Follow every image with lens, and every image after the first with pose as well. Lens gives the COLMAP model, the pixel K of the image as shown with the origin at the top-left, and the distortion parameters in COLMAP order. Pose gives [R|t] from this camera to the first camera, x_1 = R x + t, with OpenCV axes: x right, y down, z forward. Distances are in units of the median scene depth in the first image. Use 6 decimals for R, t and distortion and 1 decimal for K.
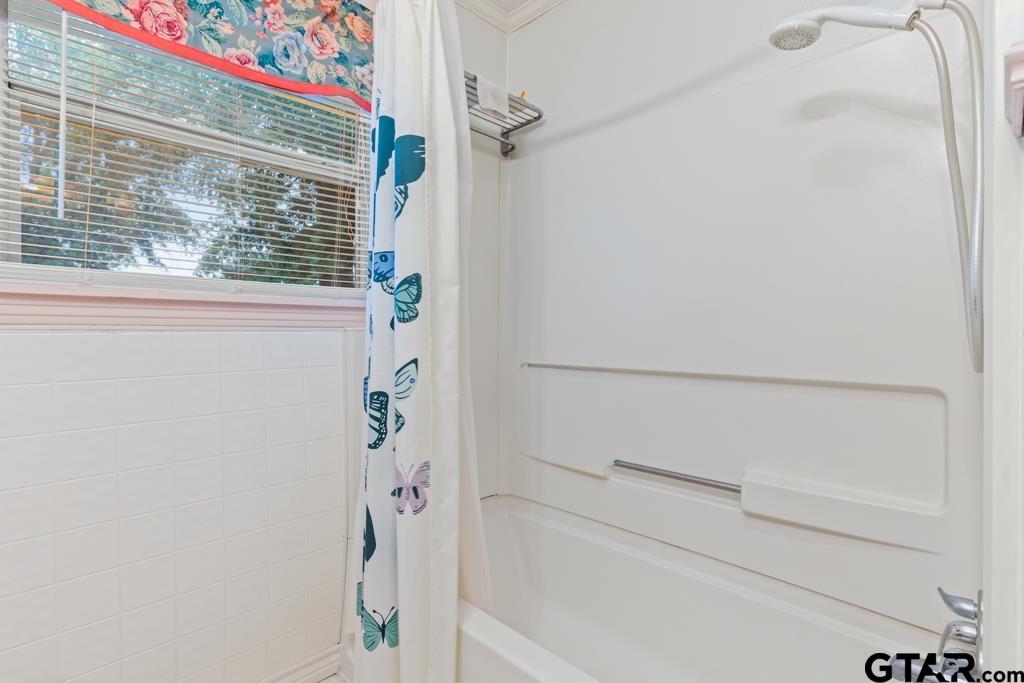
lens RADIAL K [[486.9, 0, 507.5], [0, 486.9, 331.4], [0, 0, 1]] dist [-0.000357, 0.002024]
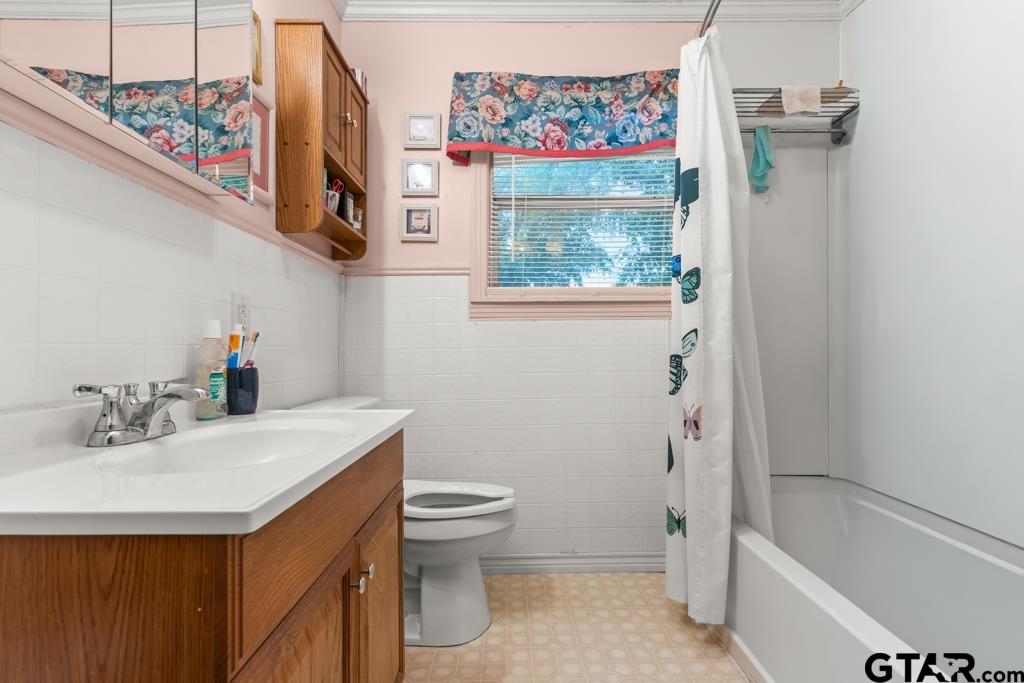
lens RADIAL K [[486.9, 0, 513.4], [0, 486.9, 346.0], [0, 0, 1]] dist [-0.000357, 0.002024]
pose [[0.707699, -0.011768, -0.706416, 0.386019], [0.009624, 0.999929, -0.007016, 0.100039], [0.706448, -0.001833, 0.707762, -0.318129]]
